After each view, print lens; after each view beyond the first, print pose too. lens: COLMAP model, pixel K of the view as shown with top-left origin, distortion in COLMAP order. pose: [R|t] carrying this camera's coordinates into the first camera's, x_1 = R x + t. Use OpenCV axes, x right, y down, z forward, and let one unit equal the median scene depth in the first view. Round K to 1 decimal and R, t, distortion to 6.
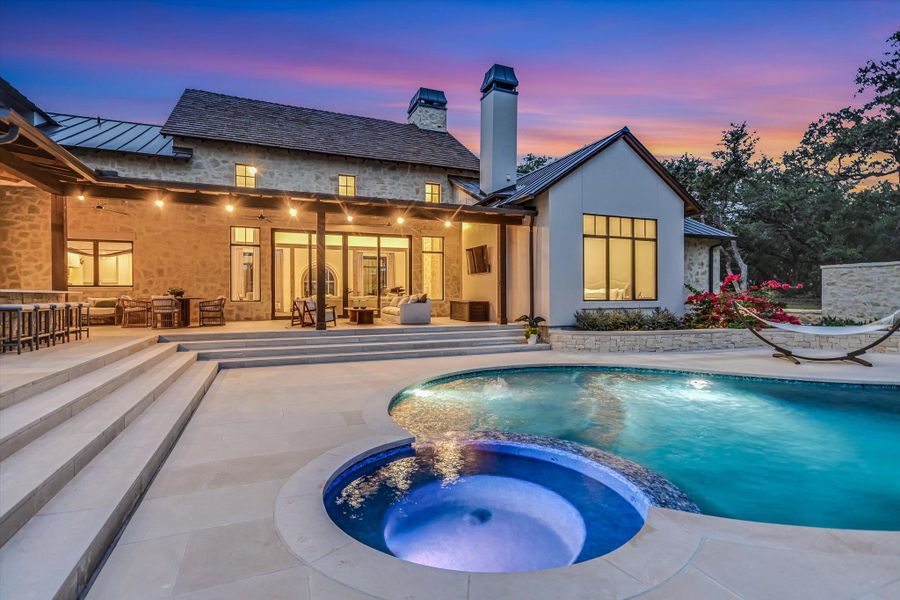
lens RADIAL K [[433.7, 0, 431.1], [0, 433.7, 298.6], [0, 0, 1]] dist [0.018243, -0.000146]
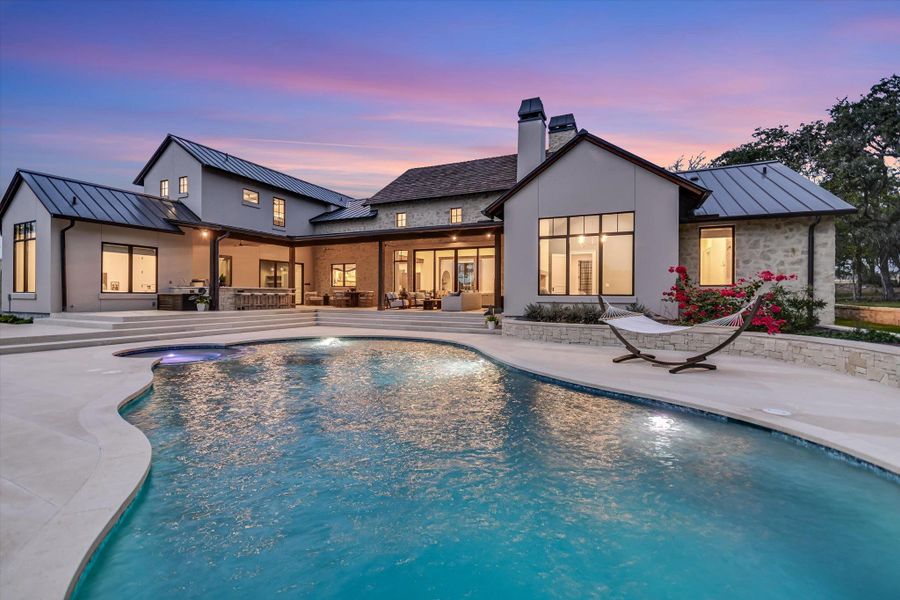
lens RADIAL K [[392.3, 0, 450.0], [0, 392.3, 296.2], [0, 0, 1]] dist [0.022319, -0.020099]
pose [[0.679439, 0.010322, -0.733660, 0.886312], [-0.014939, 0.999888, 0.000233, 0.010575], [0.733580, 0.010802, 0.679517, 0.120827]]
